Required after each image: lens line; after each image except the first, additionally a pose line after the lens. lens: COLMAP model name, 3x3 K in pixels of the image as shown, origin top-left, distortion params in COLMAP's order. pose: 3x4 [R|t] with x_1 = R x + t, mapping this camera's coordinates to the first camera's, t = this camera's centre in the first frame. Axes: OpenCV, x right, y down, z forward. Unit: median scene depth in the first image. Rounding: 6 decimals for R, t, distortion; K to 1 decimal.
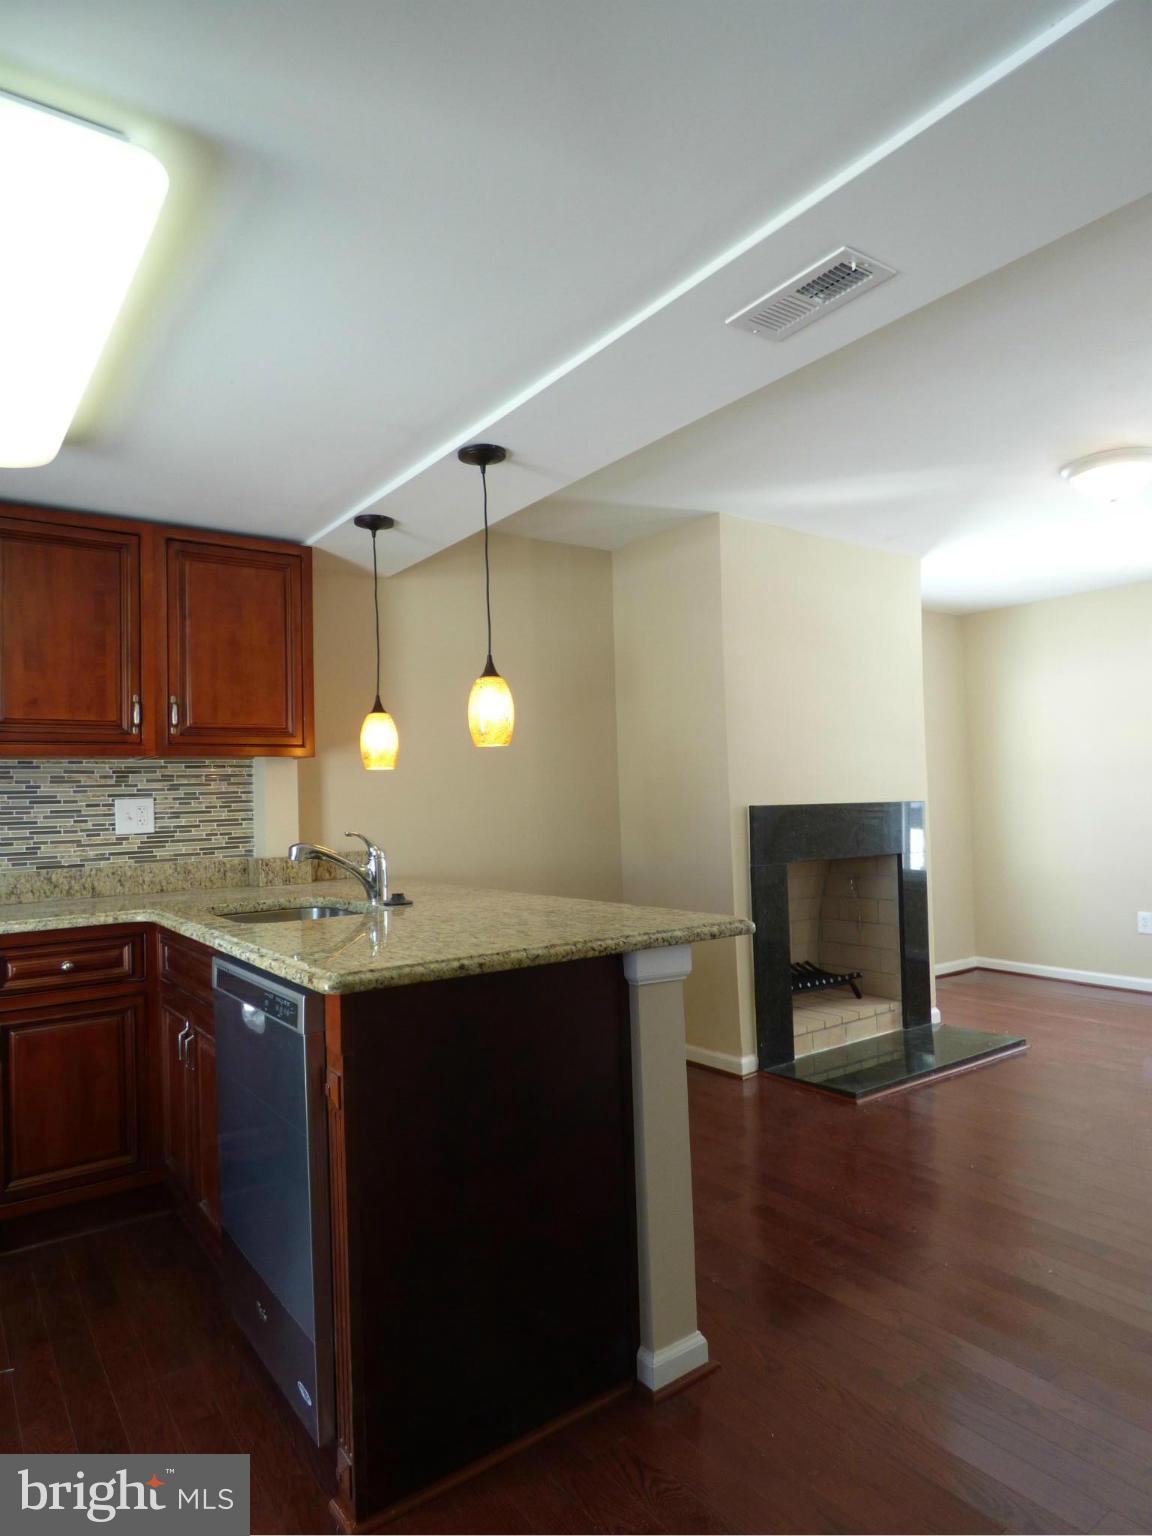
lens RADIAL K [[929.4, 0, 578.1], [0, 929.4, 770.1], [0, 0, 1]] dist [-0.010012, -0.001051]
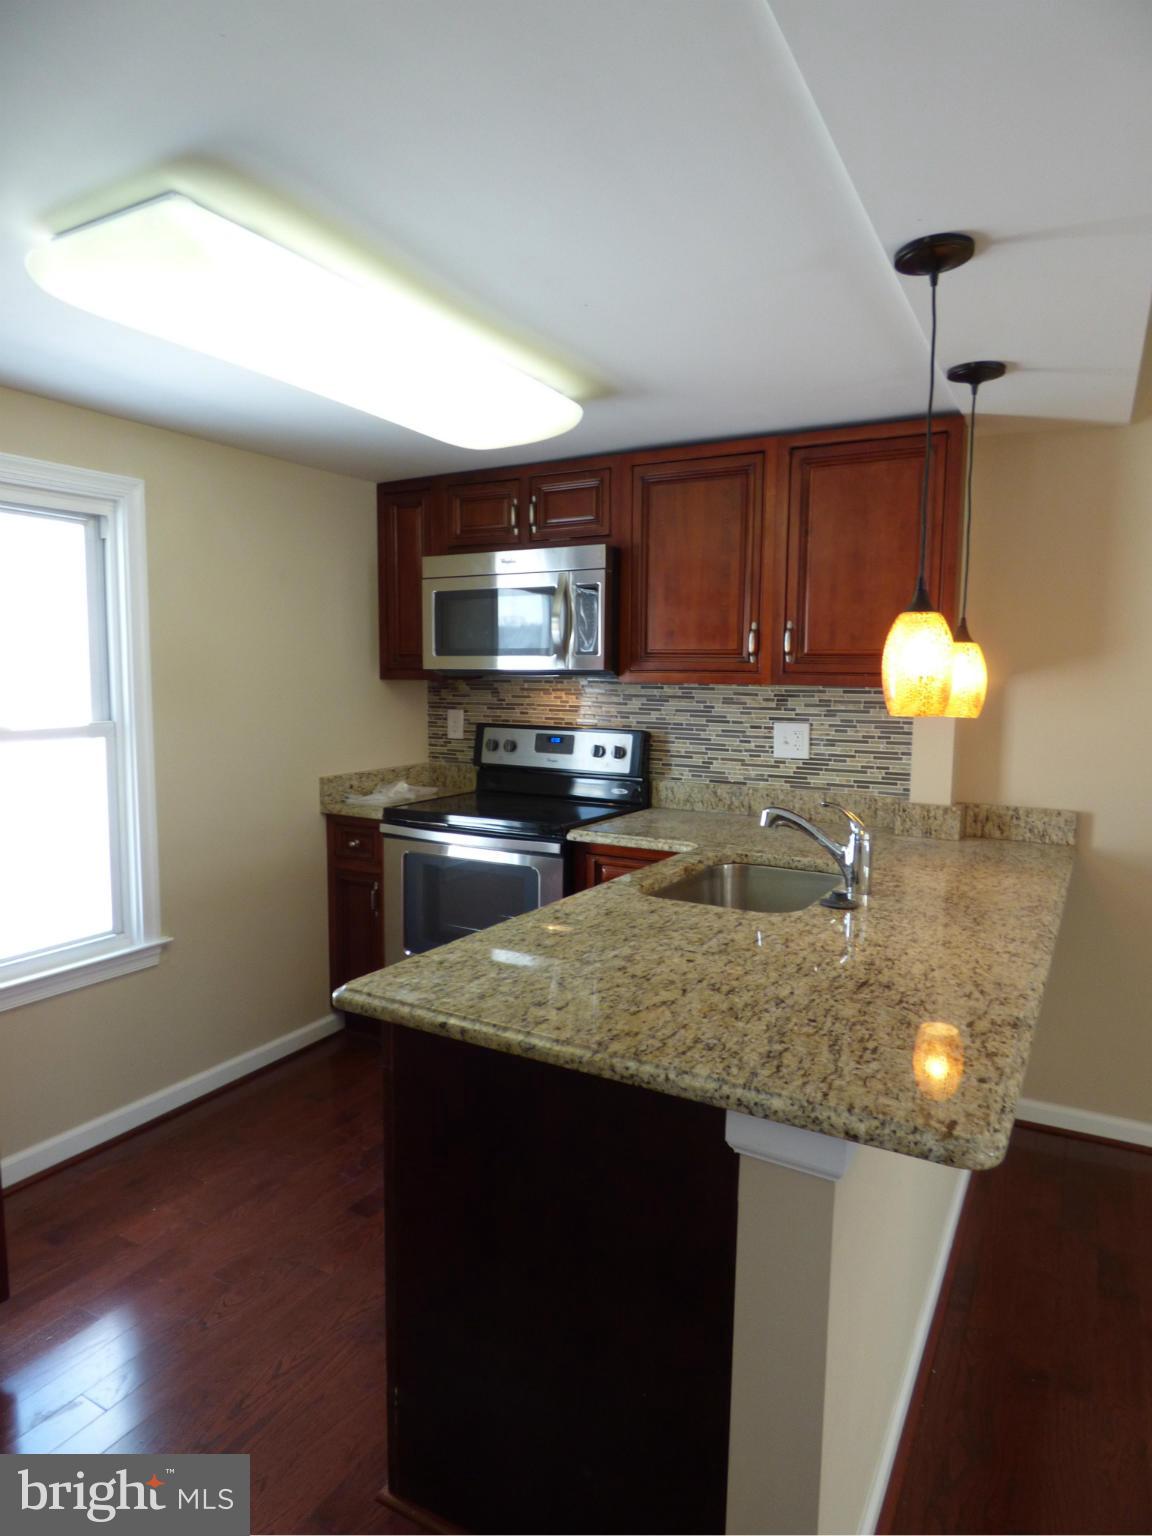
lens RADIAL K [[929.4, 0, 571.5], [0, 929.4, 774.6], [0, 0, 1]] dist [-0.010012, -0.001051]
pose [[0.420981, 0.136373, -0.896759, 0.333517], [0.008234, 0.988018, 0.154117, -0.072983], [0.907032, -0.072264, 0.414815, 0.396504]]
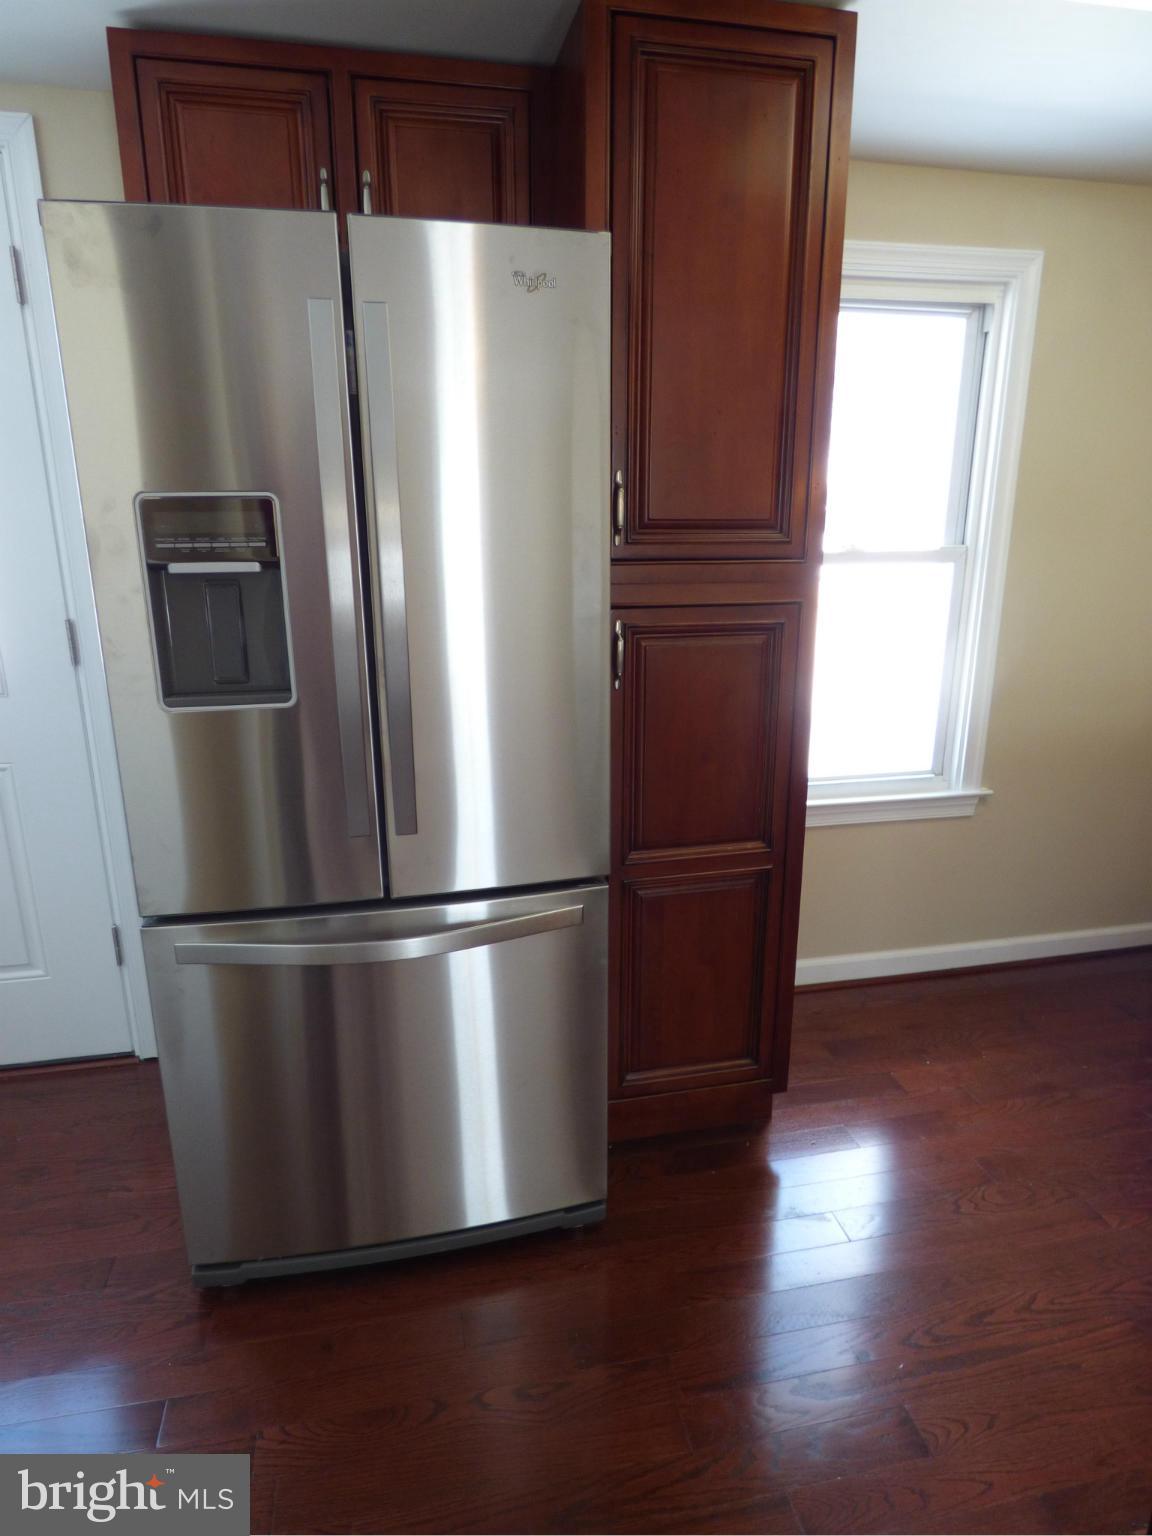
lens RADIAL K [[929.4, 0, 581.0], [0, 929.4, 771.5], [0, 0, 1]] dist [-0.010012, -0.001051]
pose [[-0.398391, 0.282255, -0.872707, 0.237430], [0.047817, 0.956571, 0.287550, -0.049866], [0.915968, 0.072828, -0.394586, 0.396224]]
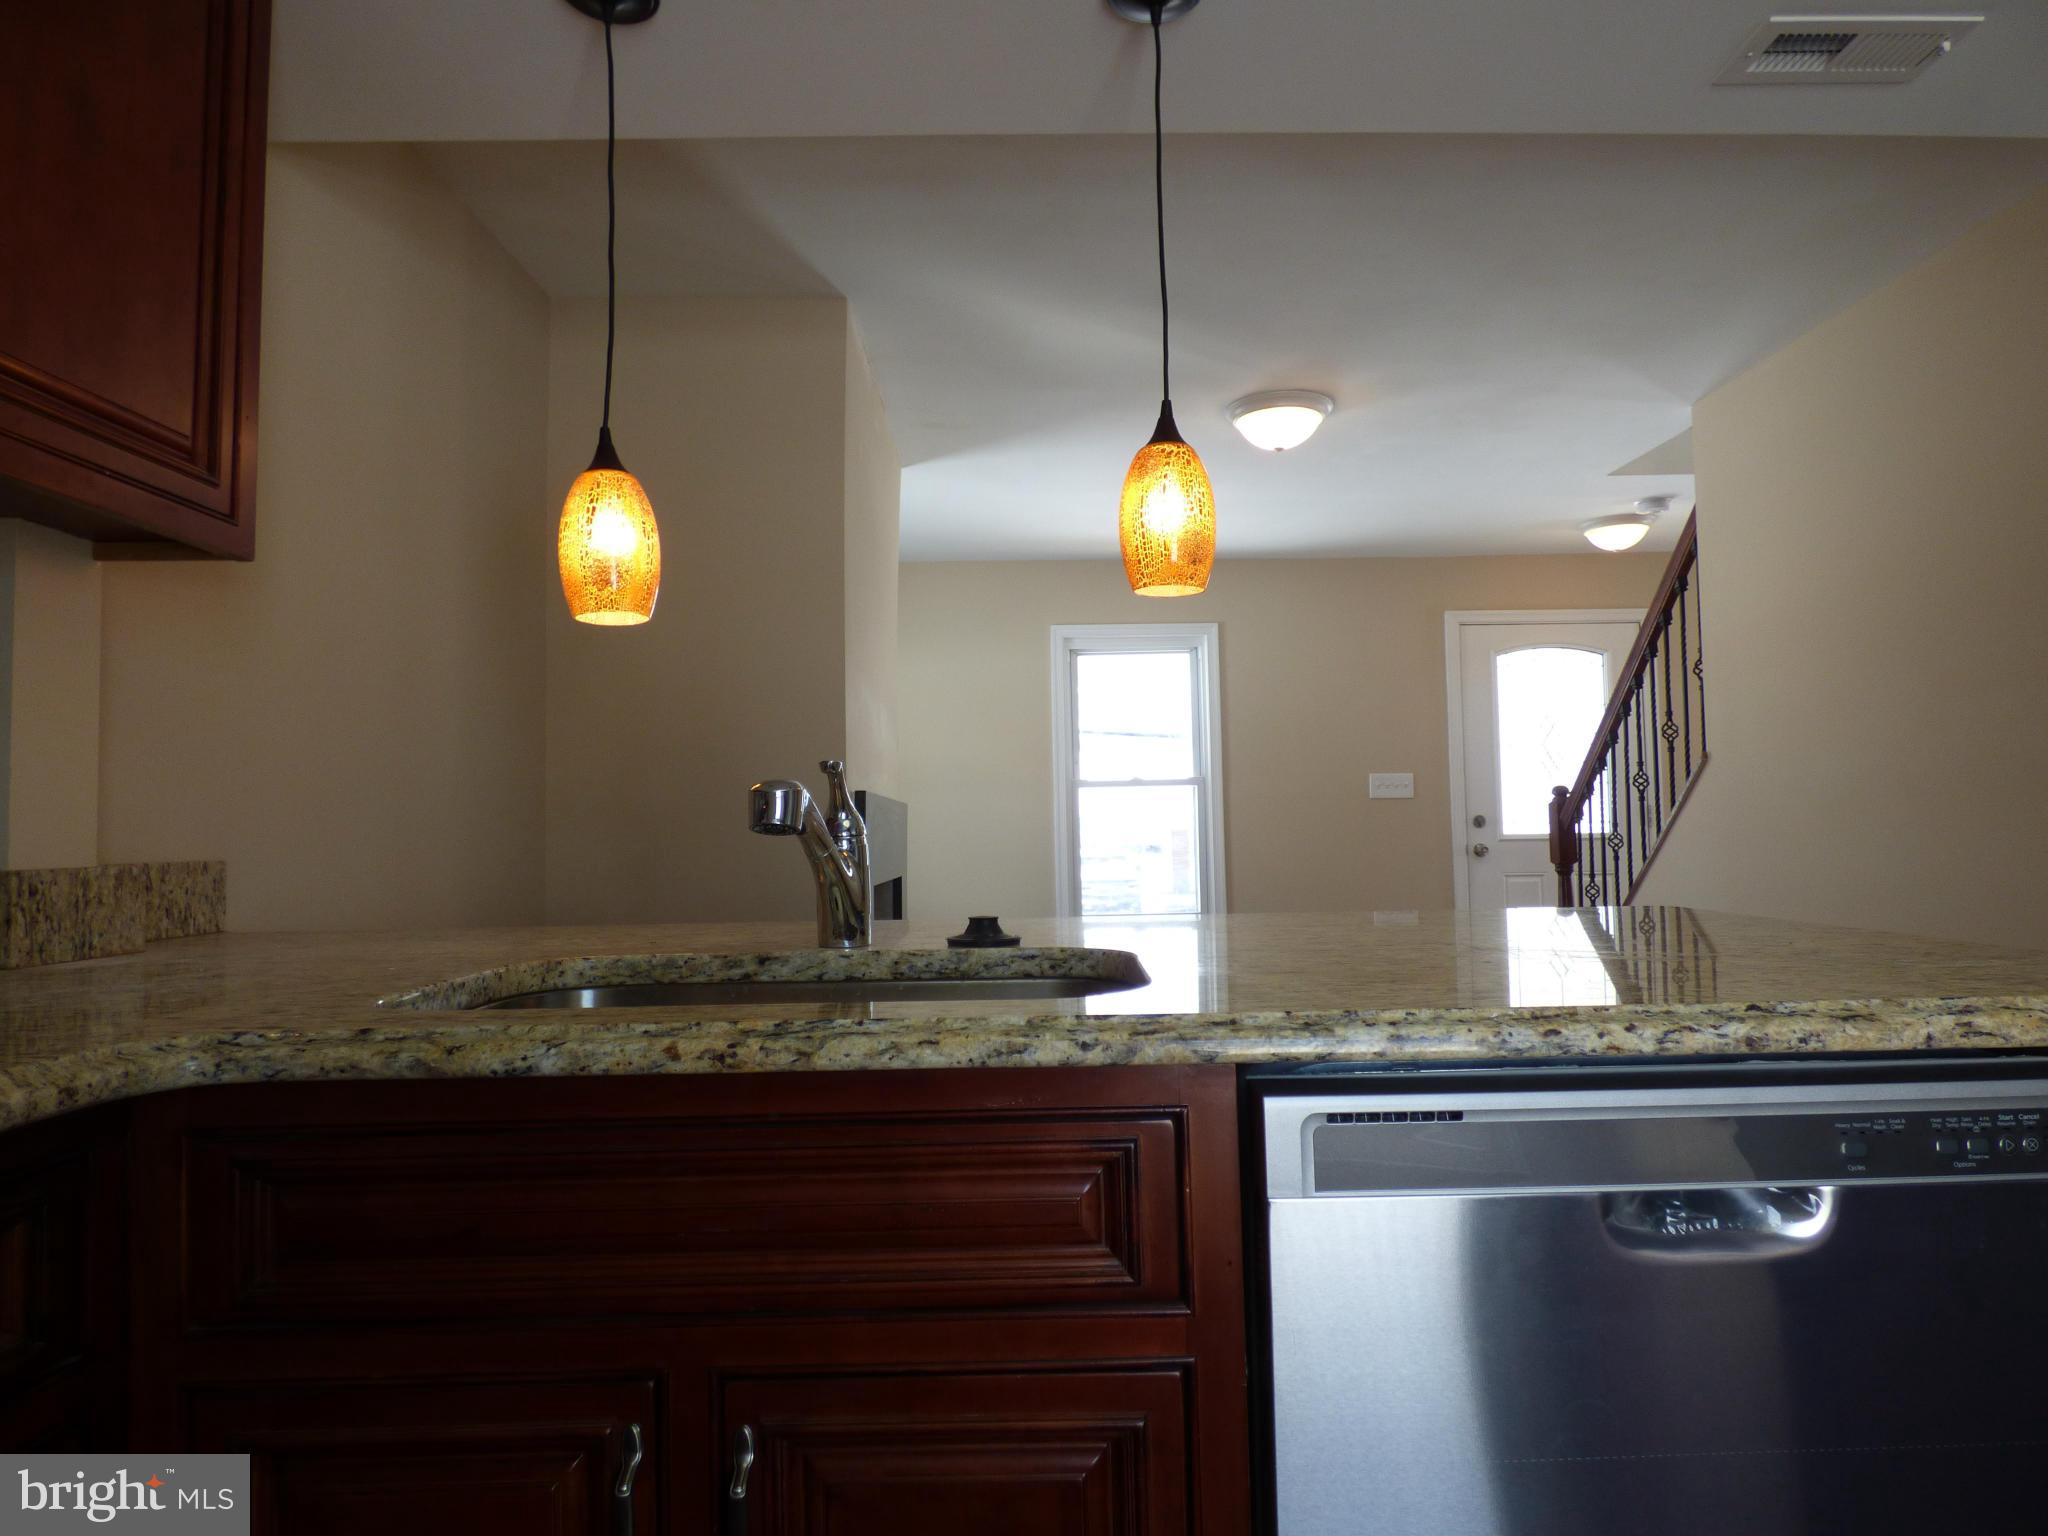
lens RADIAL K [[1239.3, 0, 1031.3], [0, 1239.3, 773.4], [0, 0, 1]] dist [-0.010012, -0.001051]
pose [[0.581343, 0.061003, 0.811368, -0.514951], [-0.031587, 0.998126, -0.052412, 0.081777], [-0.813045, 0.004841, 0.582181, 0.558761]]
